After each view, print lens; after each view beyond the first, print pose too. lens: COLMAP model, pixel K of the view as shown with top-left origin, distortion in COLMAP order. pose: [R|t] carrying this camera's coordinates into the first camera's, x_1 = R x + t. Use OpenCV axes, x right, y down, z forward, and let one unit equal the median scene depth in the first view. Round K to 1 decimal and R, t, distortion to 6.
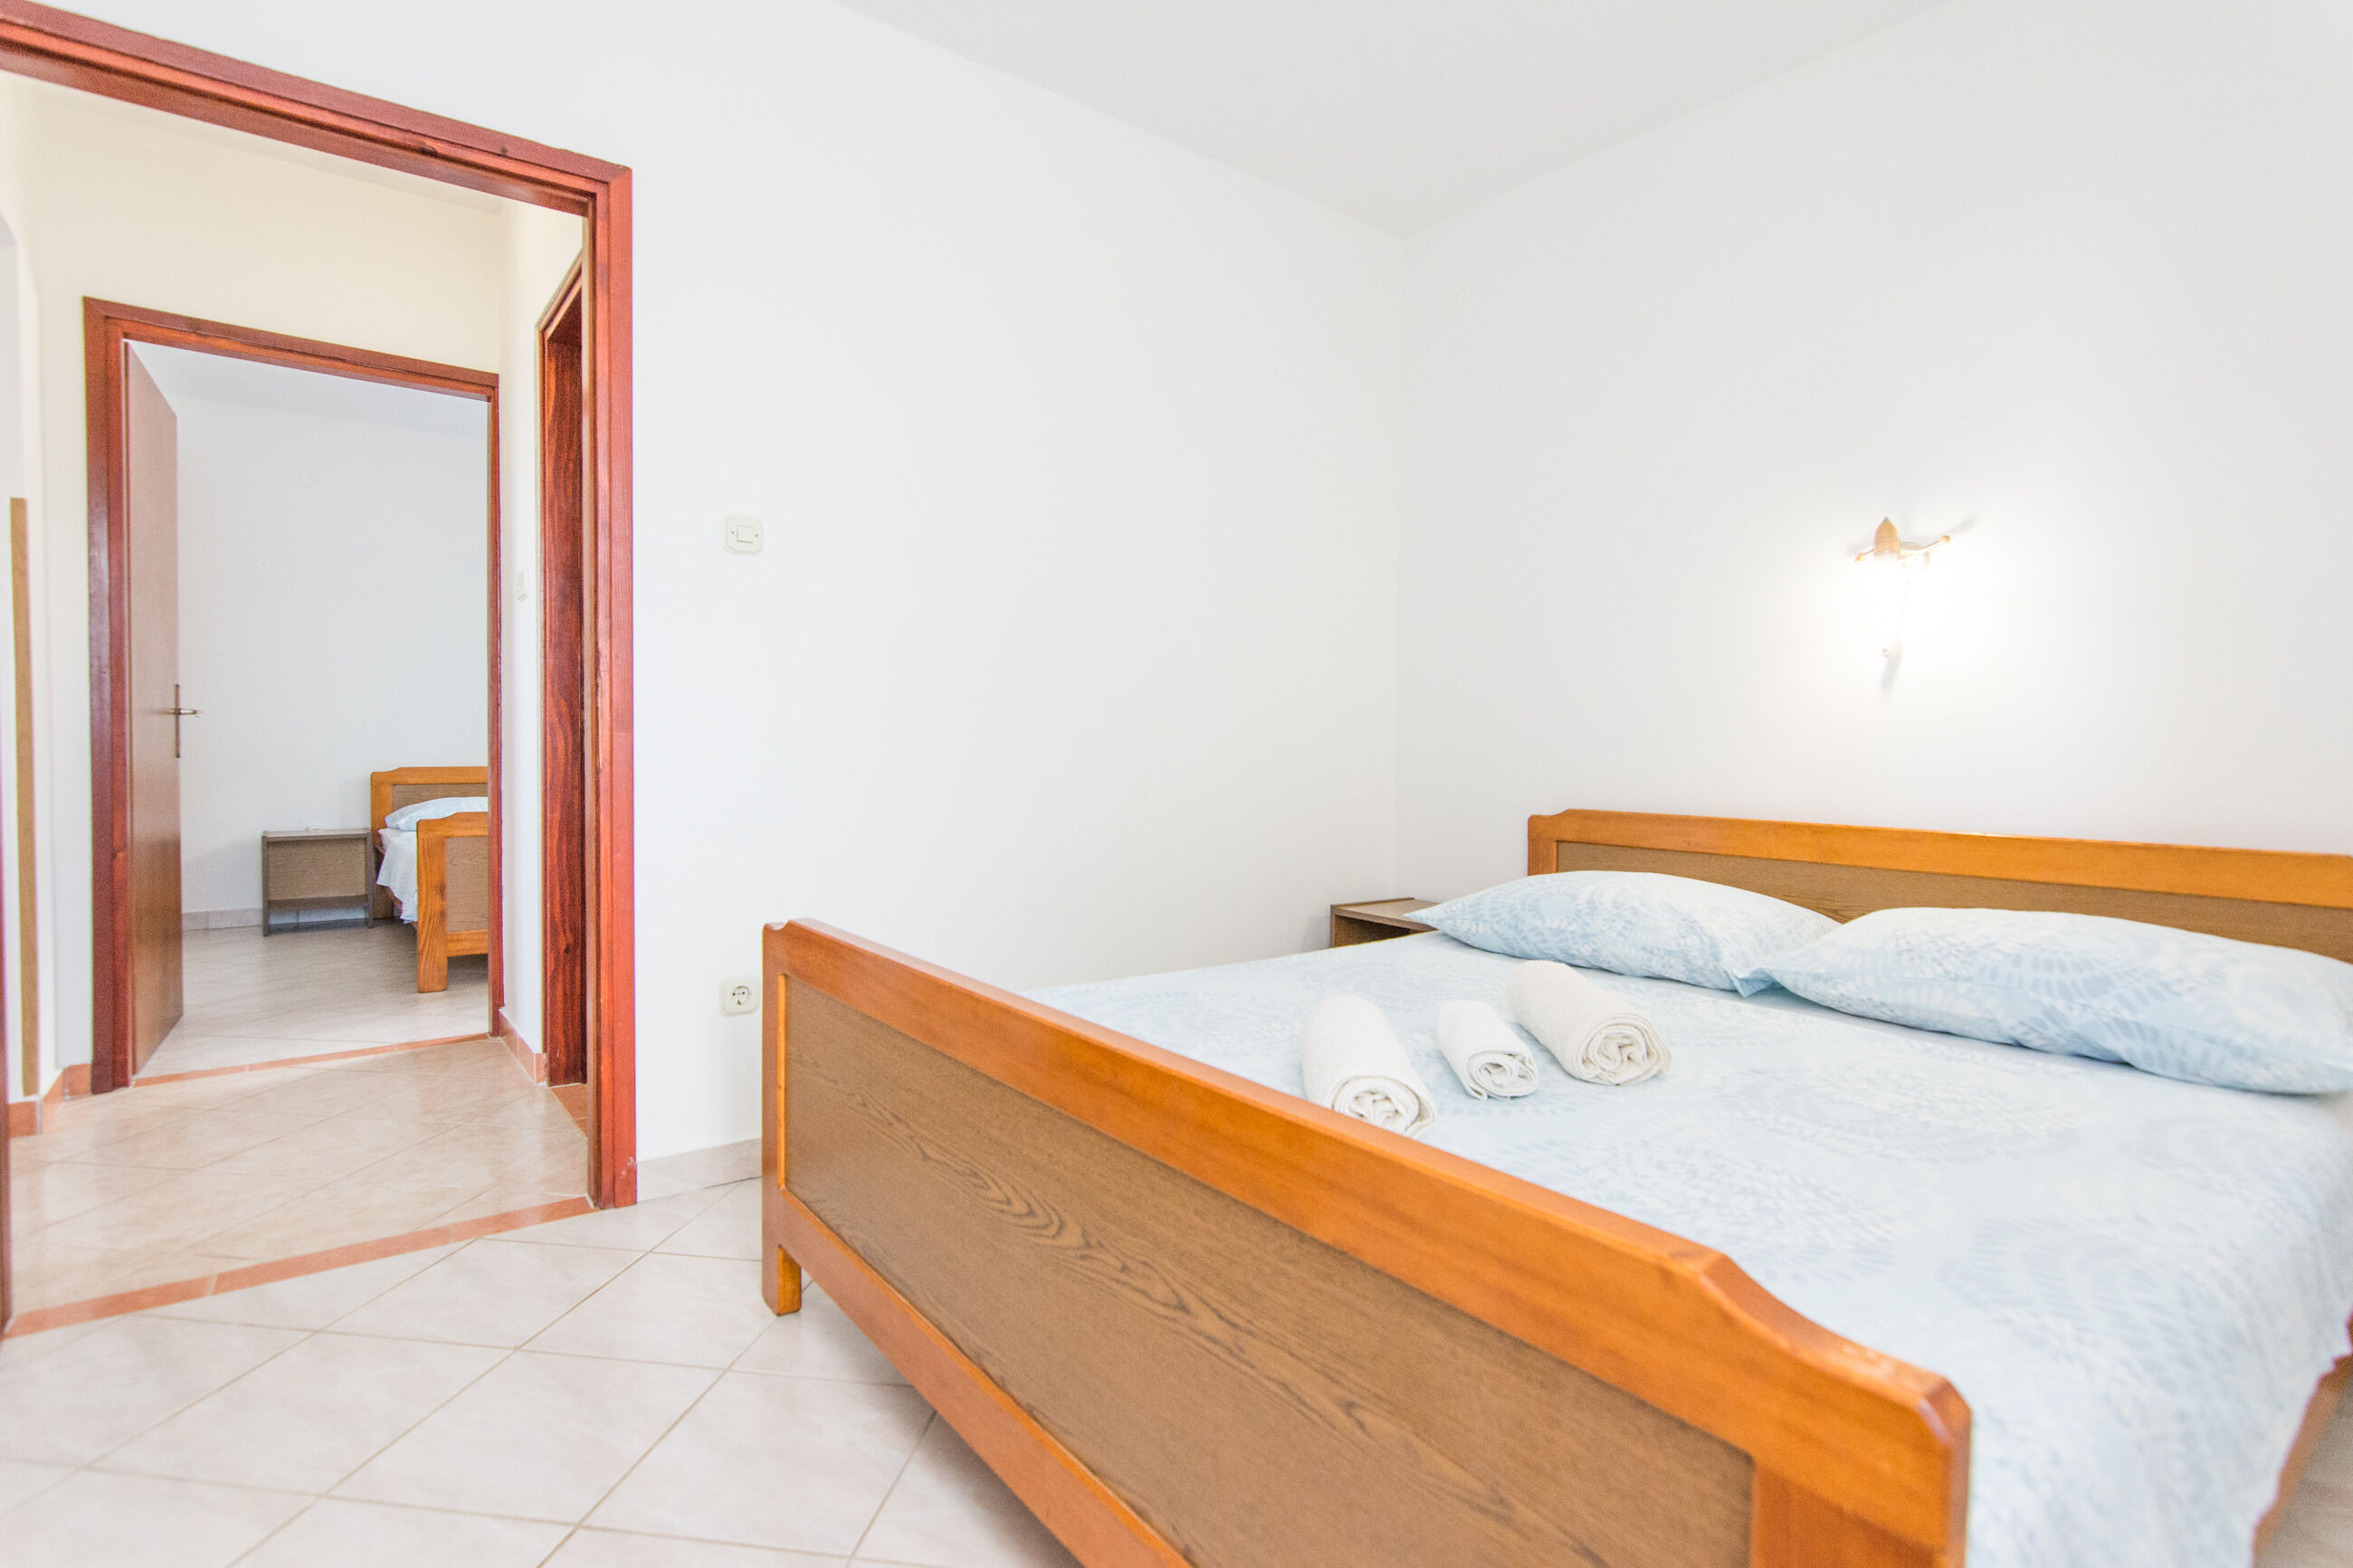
lens RADIAL K [[1161.6, 0, 1176.5], [0, 1161.6, 784.0], [0, 0, 1]] dist [-0.000723, 0.000579]
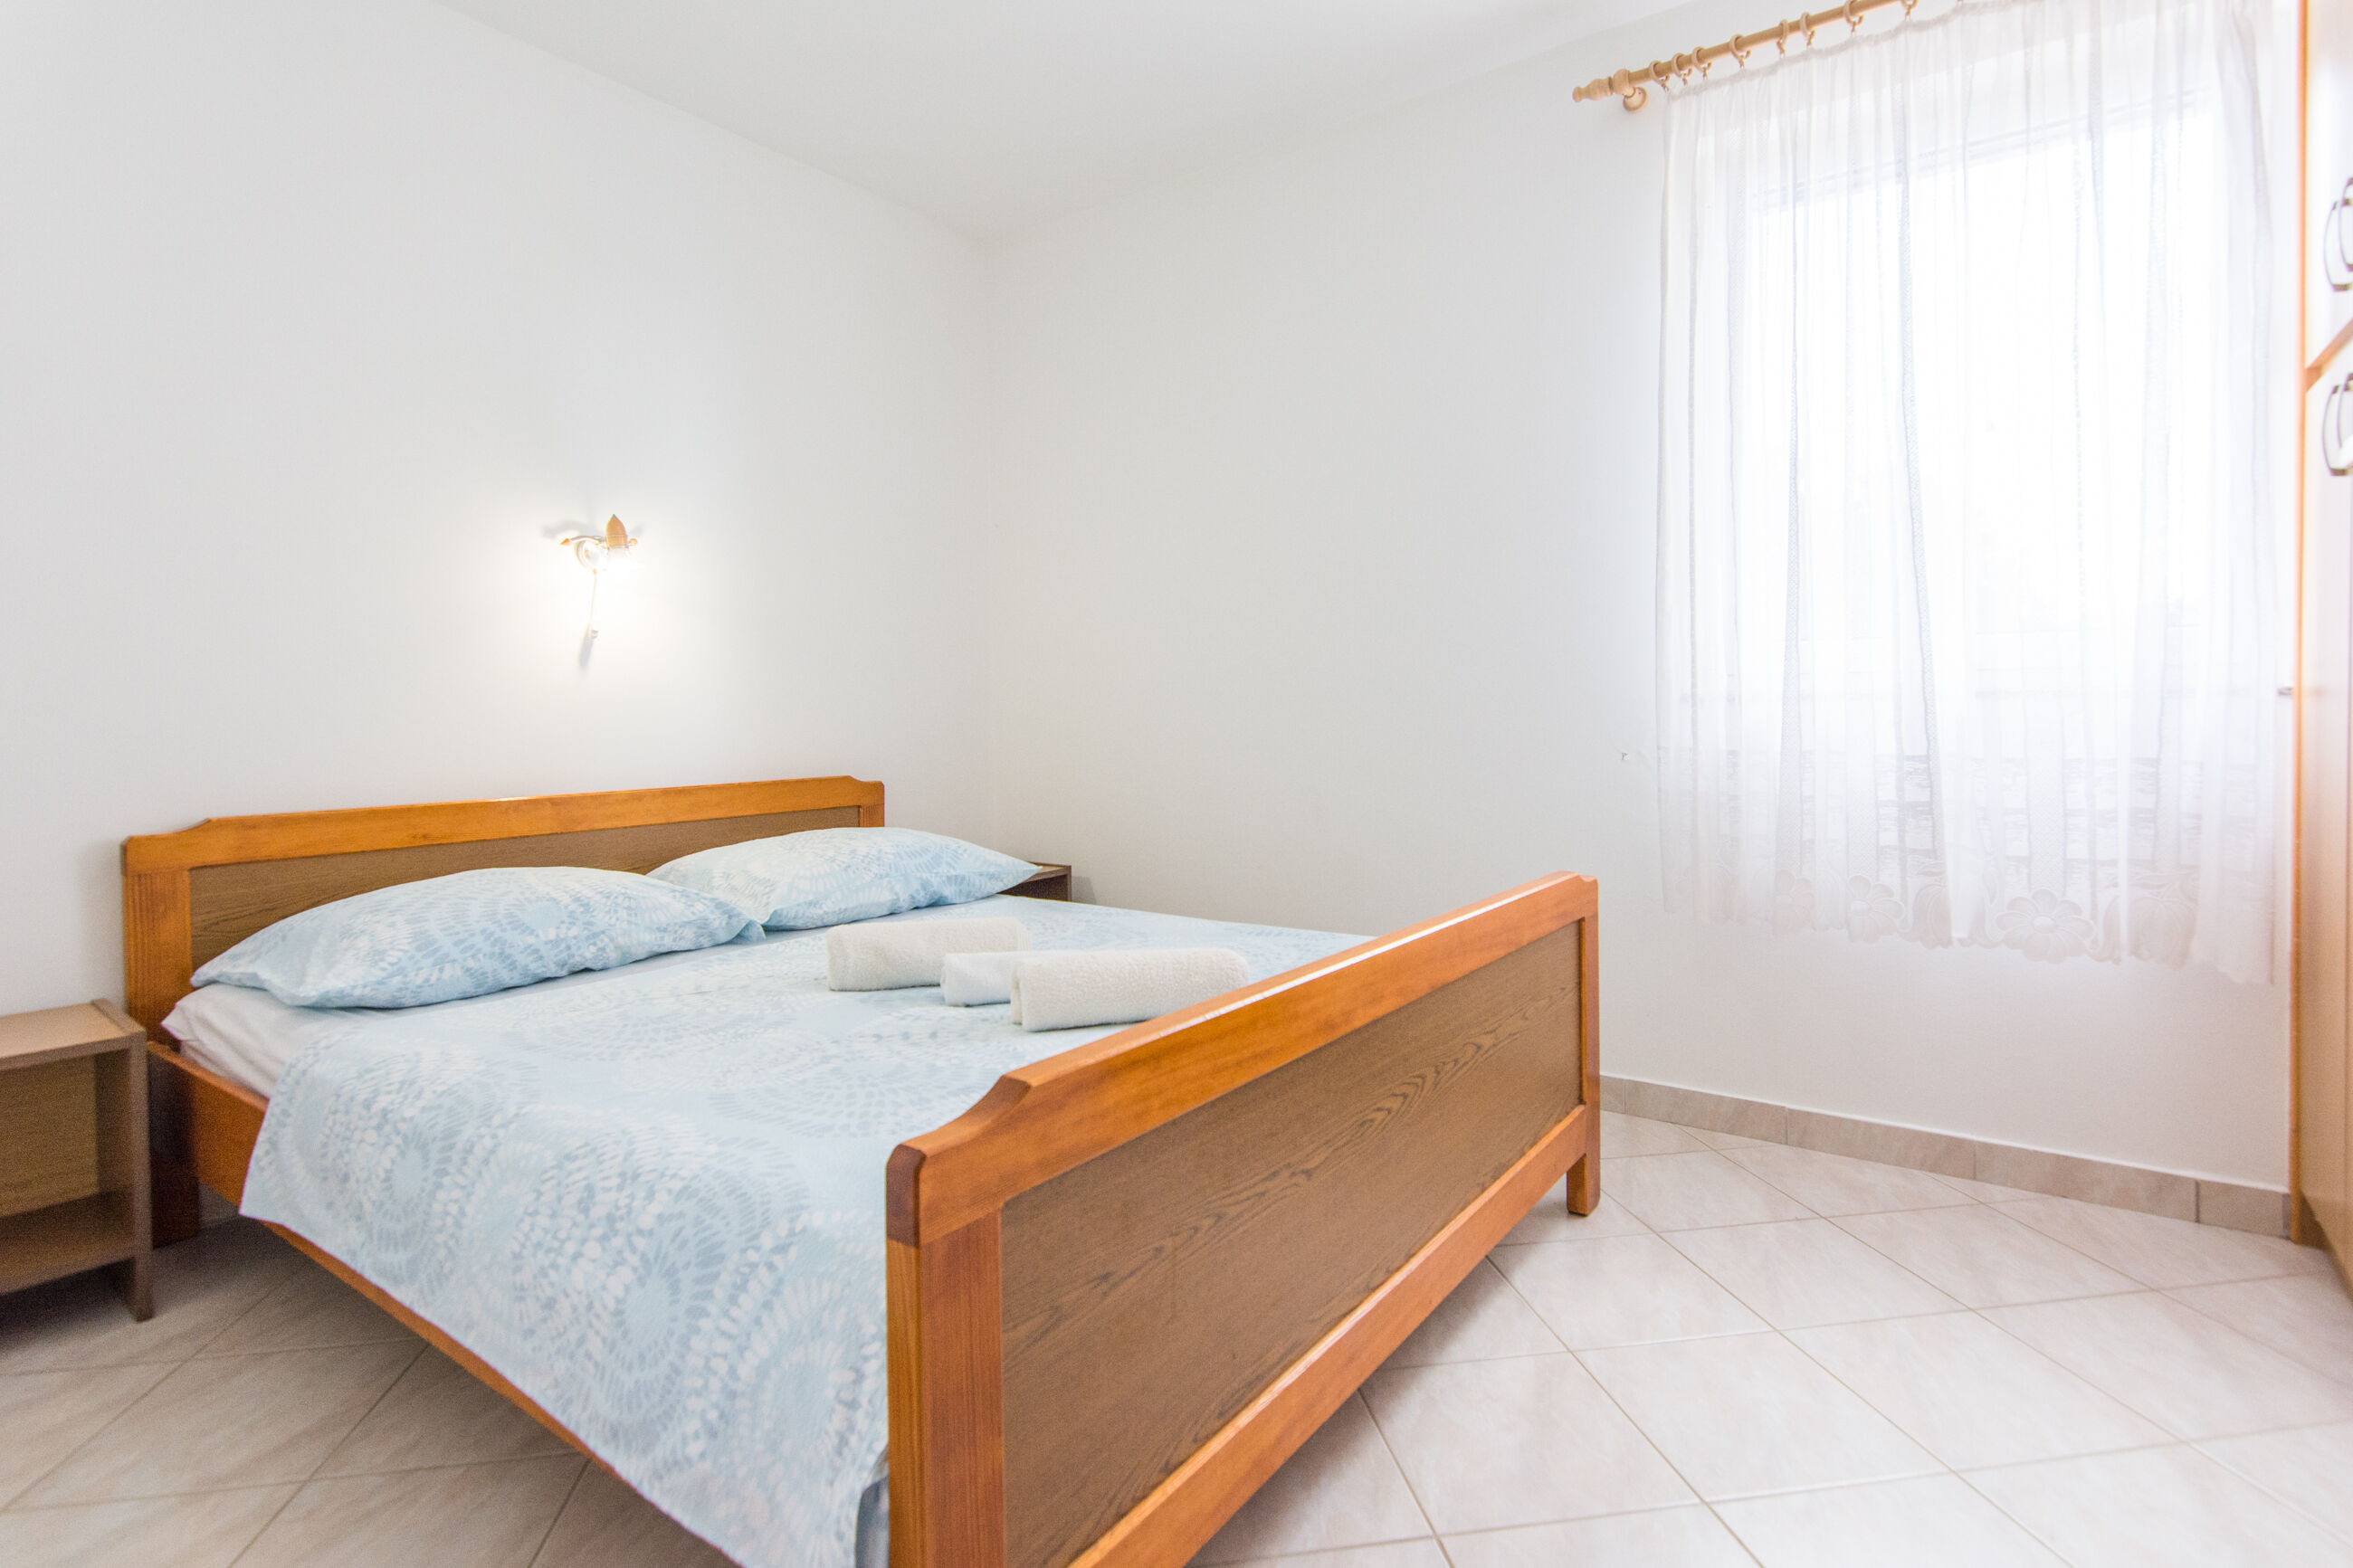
lens RADIAL K [[1182.0, 0, 1176.5], [0, 1182.0, 784.0], [0, 0, 1]] dist [-0.000385, -0.018173]
pose [[-0.293008, -0.078377, 0.952892, -0.682860], [0.037177, 0.994947, 0.093268, -0.059753], [-0.955387, 0.062754, -0.288614, 0.854980]]
